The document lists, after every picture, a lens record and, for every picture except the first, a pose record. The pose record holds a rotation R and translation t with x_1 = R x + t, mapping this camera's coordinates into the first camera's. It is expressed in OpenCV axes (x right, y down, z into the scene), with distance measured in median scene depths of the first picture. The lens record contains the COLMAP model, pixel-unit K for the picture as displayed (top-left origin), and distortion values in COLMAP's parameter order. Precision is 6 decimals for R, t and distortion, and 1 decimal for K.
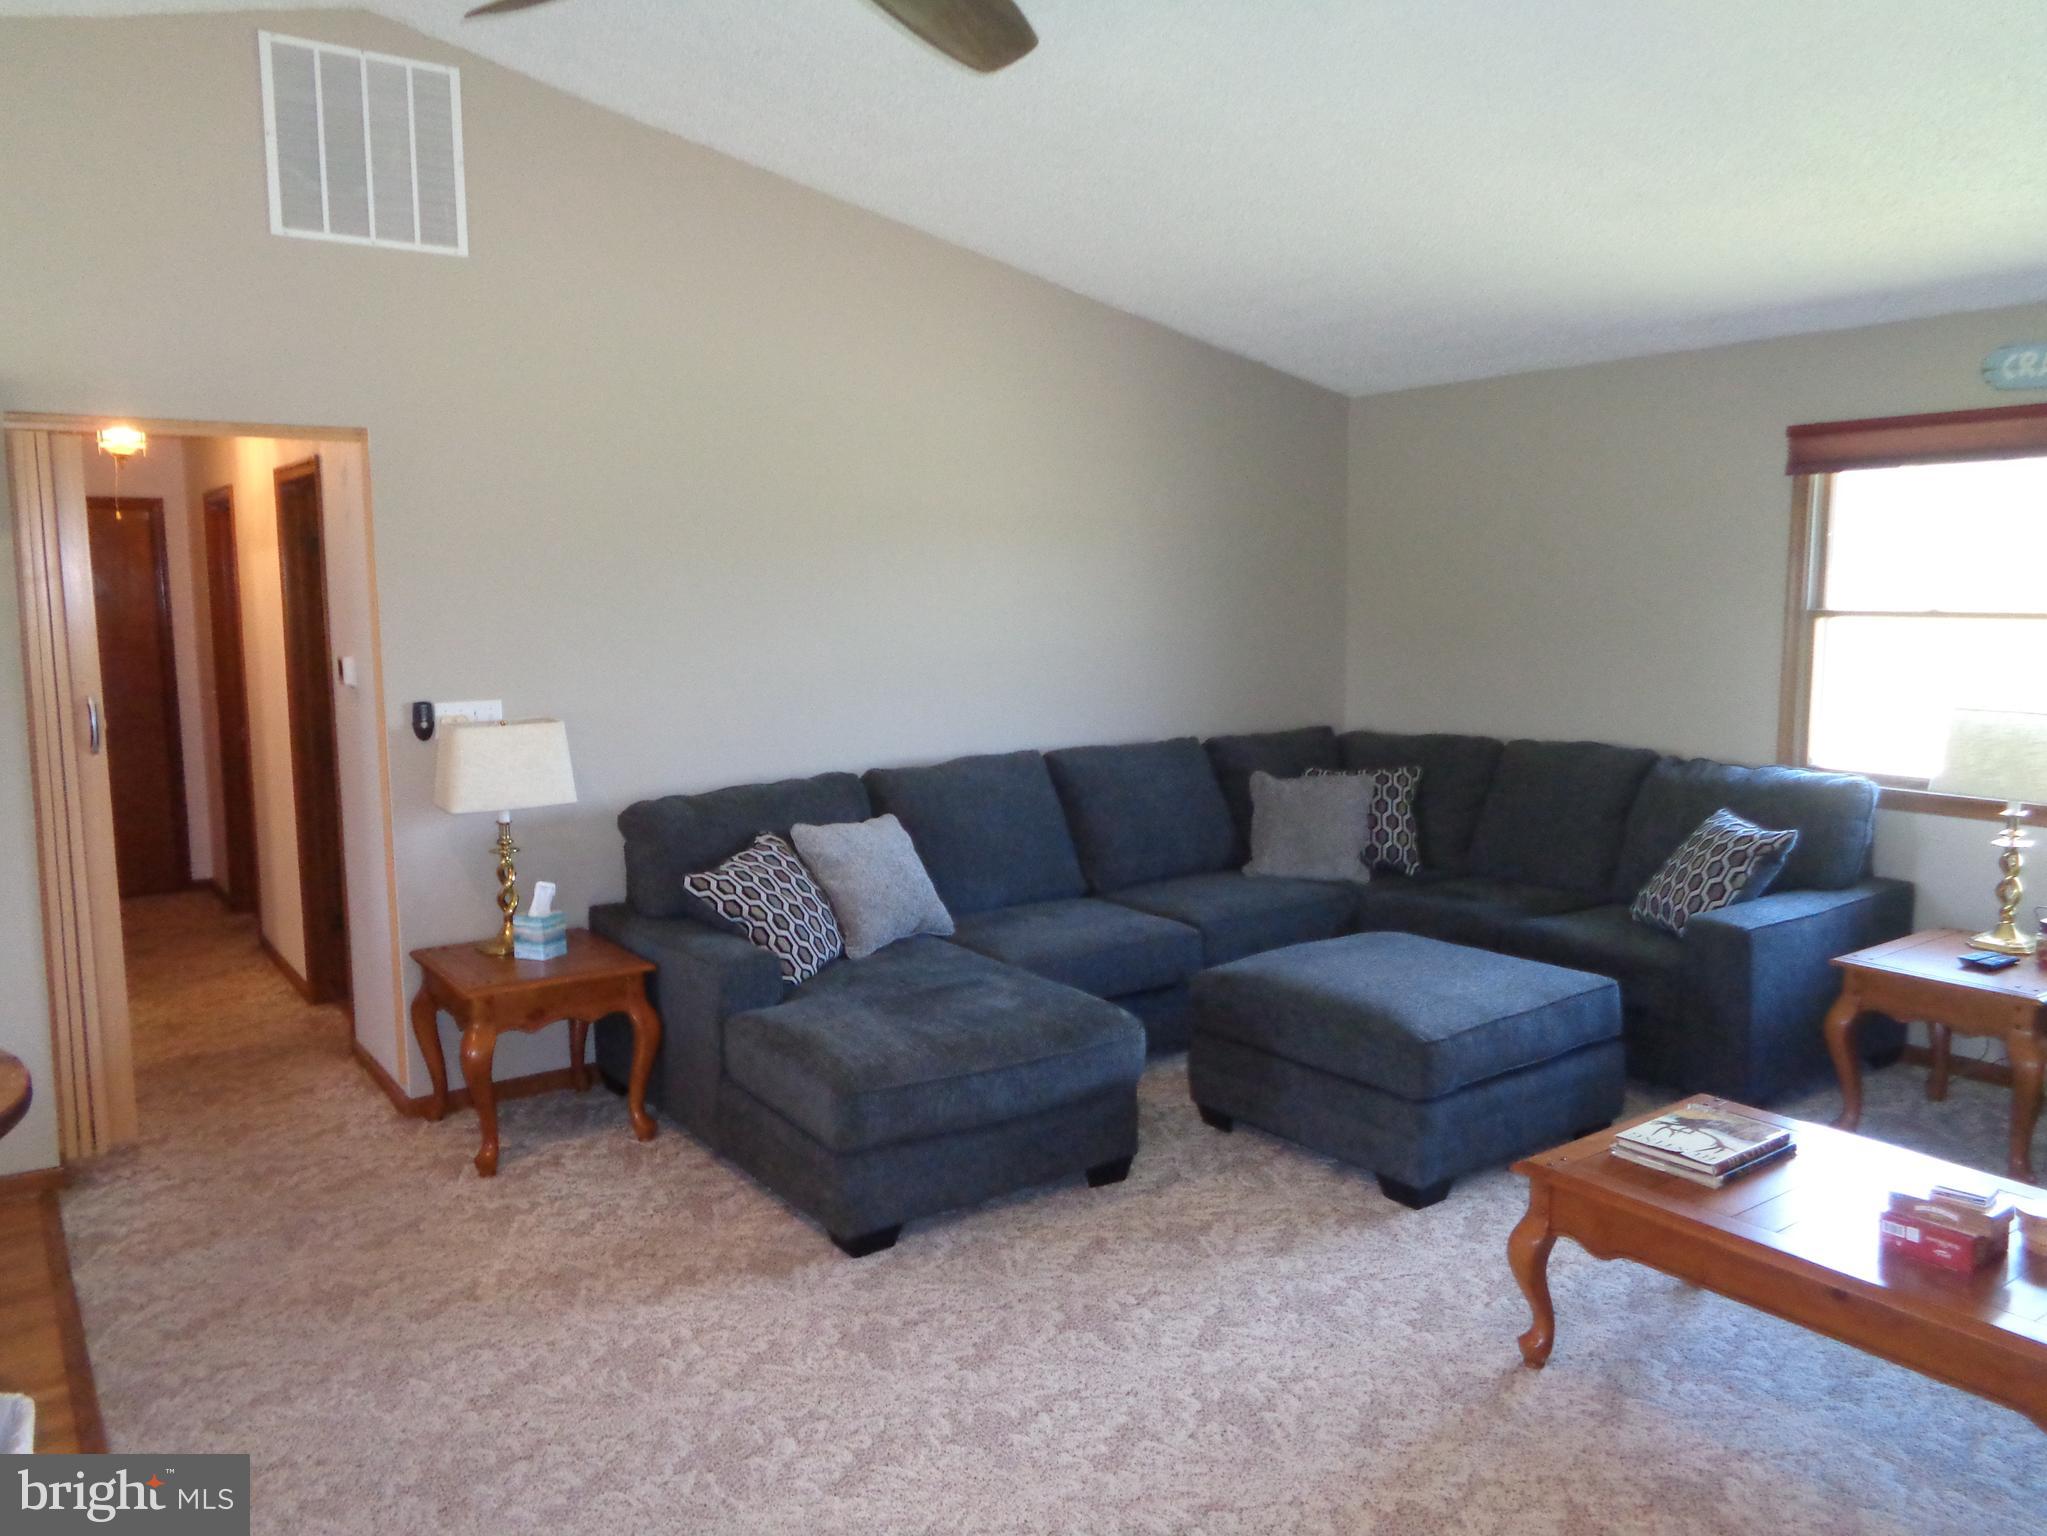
lens RADIAL K [[1540.3, 0, 1023.5], [0, 1540.3, 768.0], [0, 0, 1]] dist [0.002144, 0.005104]
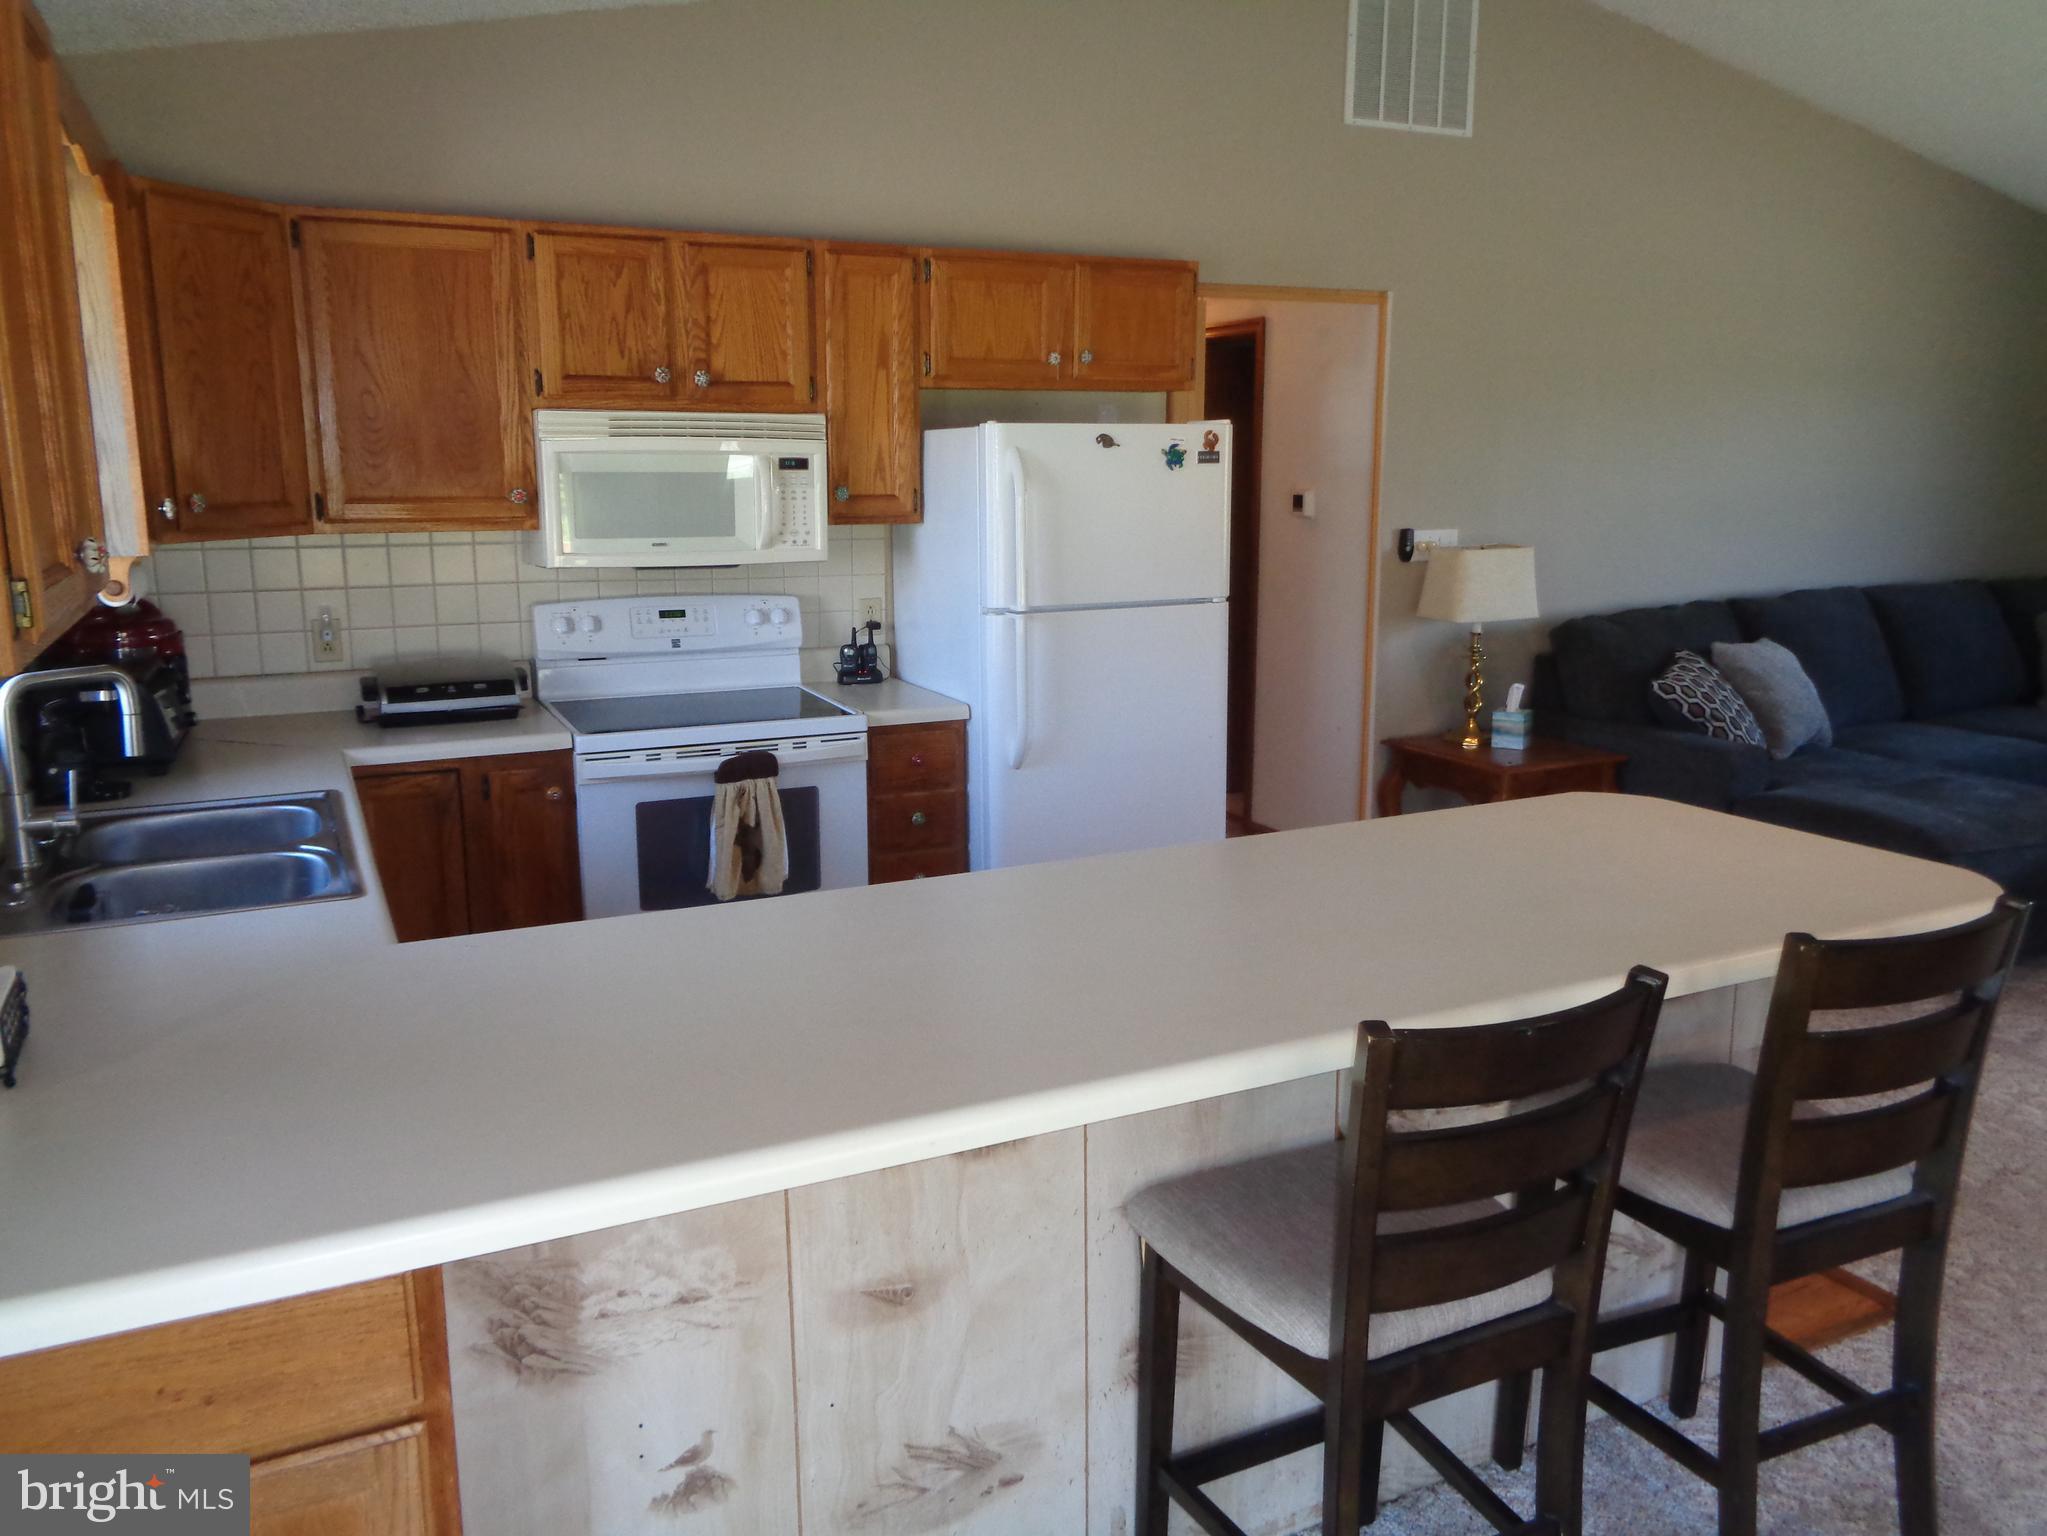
lens RADIAL K [[1540.3, 0, 1023.5], [0, 1540.3, 768.0], [0, 0, 1]] dist [0.002144, 0.005104]
pose [[0.987552, 0.031923, -0.154021, -0.491899], [-0.019033, 0.996246, 0.084448, 0.044836], [0.156139, -0.080465, 0.984452, -0.216297]]
